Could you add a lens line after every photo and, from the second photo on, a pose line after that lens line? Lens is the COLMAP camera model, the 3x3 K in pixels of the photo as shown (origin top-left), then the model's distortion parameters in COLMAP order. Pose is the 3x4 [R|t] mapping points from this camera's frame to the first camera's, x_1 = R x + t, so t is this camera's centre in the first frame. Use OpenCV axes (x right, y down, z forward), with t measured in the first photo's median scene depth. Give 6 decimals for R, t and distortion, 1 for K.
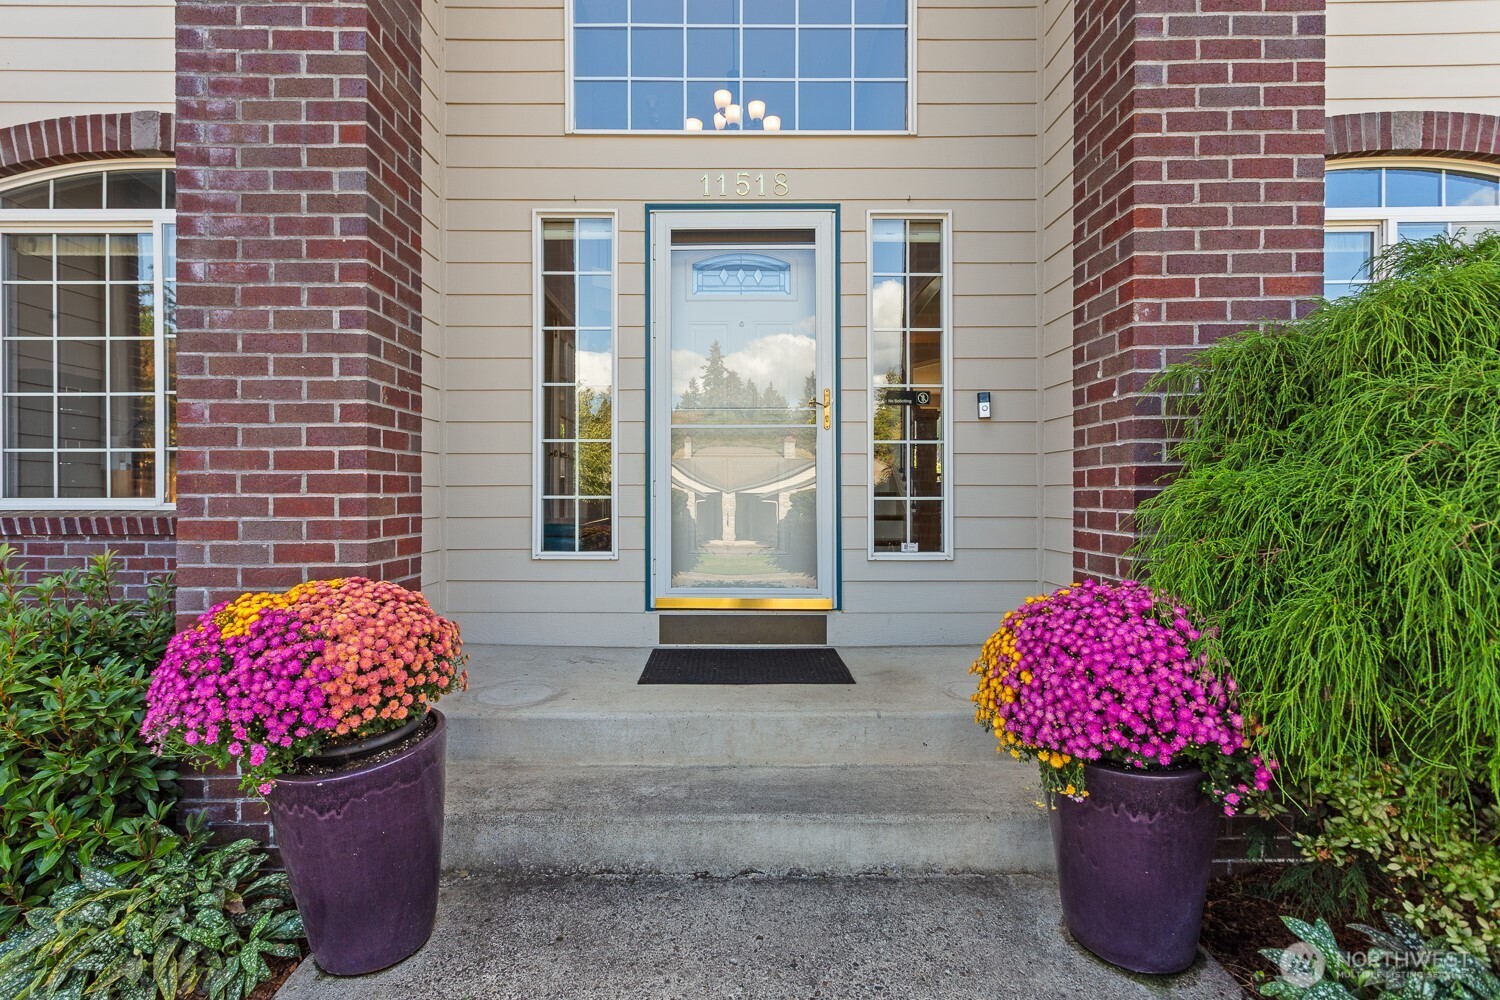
lens RADIAL K [[716.0, 0, 726.0], [0, 716.0, 493.4], [0, 0, 1]] dist [0.004918, -0.000989]
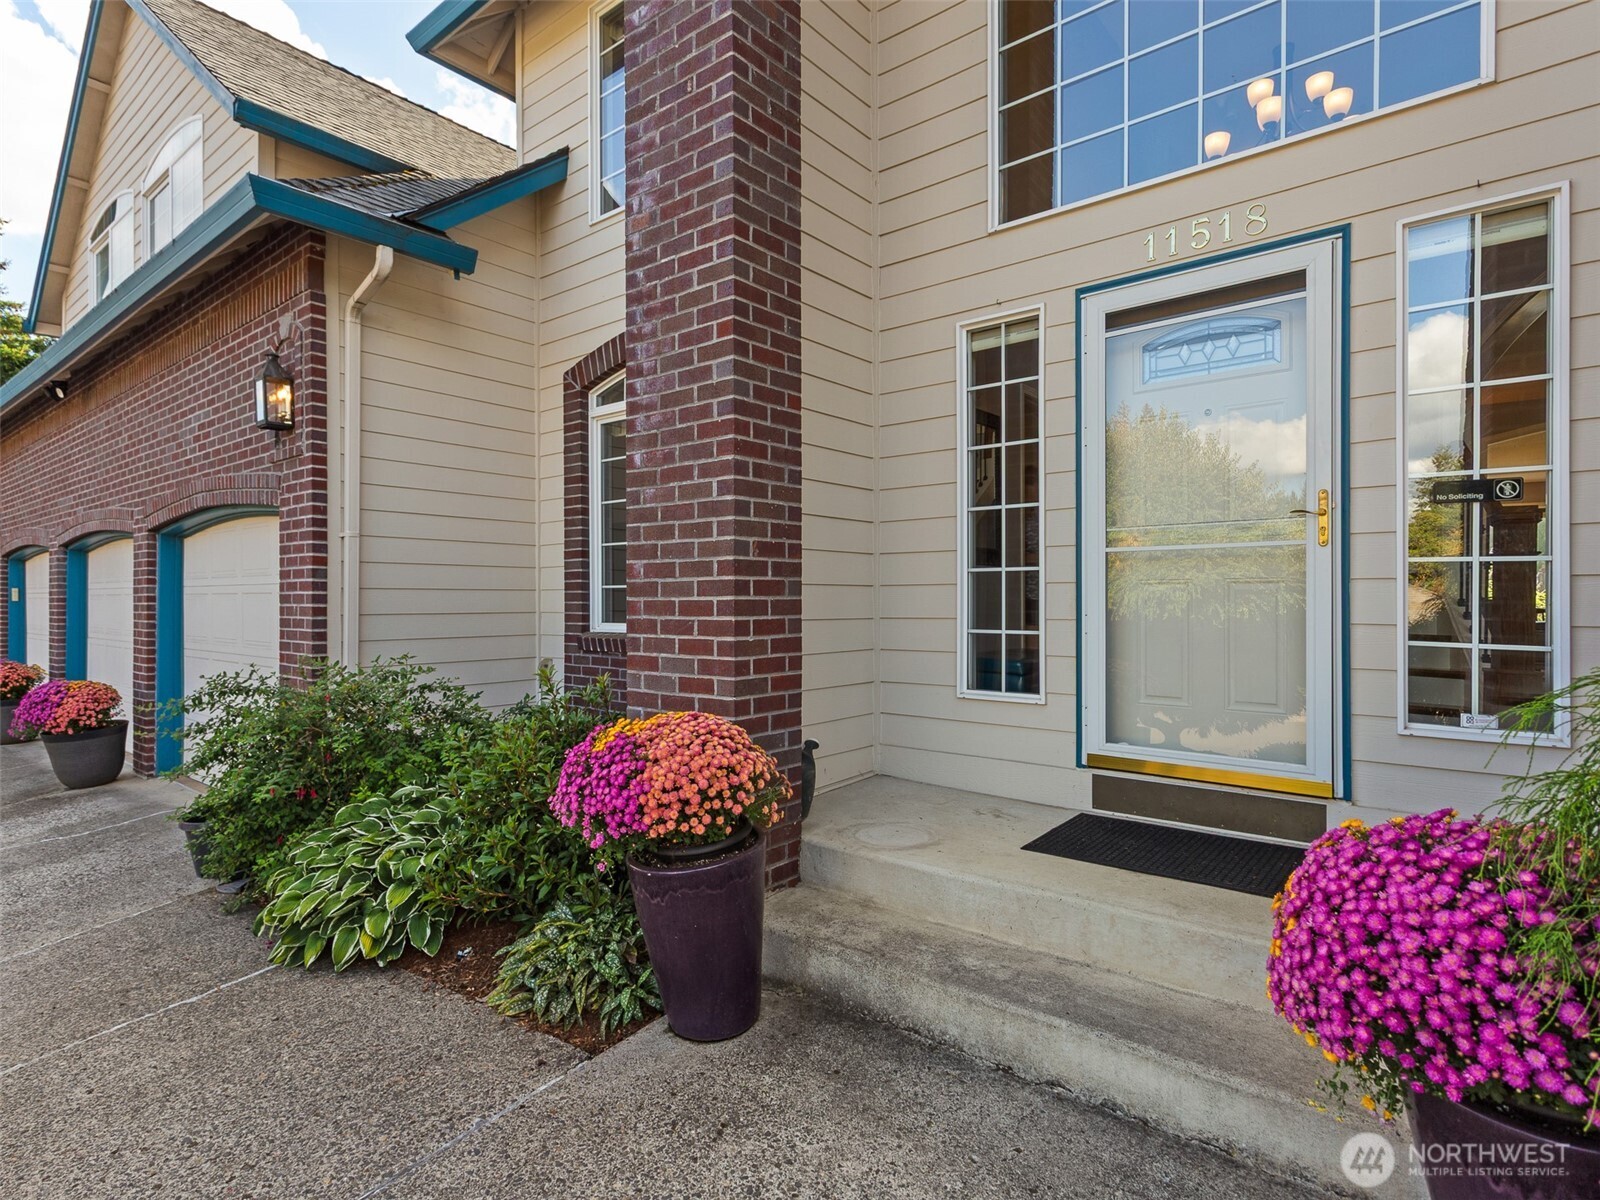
lens RADIAL K [[865.7, 0, 794.3], [0, 865.7, 596.6], [0, 0, 1]] dist [0.000793, 0.009300]
pose [[0.767784, -0.002121, -0.640705, 0.463813], [0.003582, 0.999993, 0.000982, -0.065810], [0.640699, -0.003049, 0.767786, -0.009013]]
